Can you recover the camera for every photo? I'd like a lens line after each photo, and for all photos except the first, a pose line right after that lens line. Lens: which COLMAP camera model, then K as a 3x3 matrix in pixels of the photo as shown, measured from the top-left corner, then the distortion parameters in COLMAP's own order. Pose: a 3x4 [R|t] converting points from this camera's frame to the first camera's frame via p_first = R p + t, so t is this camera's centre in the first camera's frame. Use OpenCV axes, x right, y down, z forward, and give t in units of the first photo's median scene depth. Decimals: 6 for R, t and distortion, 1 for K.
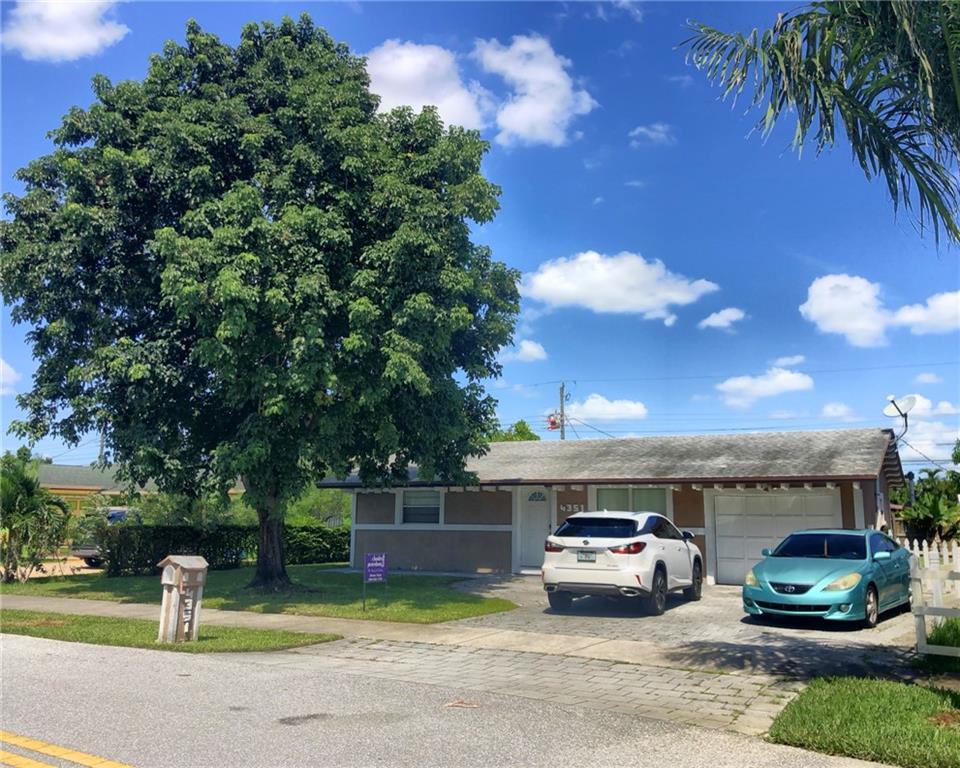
lens RADIAL K [[852.4, 0, 480.0], [0, 852.4, 384.0], [0, 0, 1]] dist [0.046233, -0.013191]
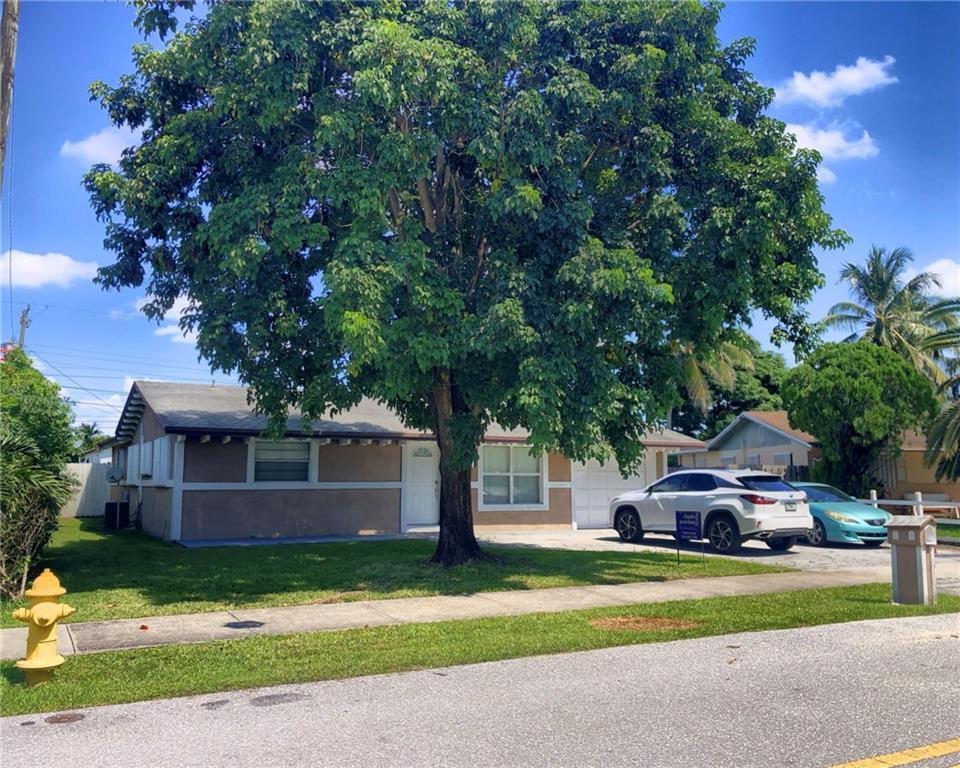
lens RADIAL K [[852.4, 0, 480.0], [0, 852.4, 384.0], [0, 0, 1]] dist [0.046233, -0.013191]
pose [[0.534311, 0.086607, 0.840839, -0.898708], [-0.132398, 0.991034, -0.017945, 0.081903], [-0.834855, -0.101737, 0.540987, 0.551191]]
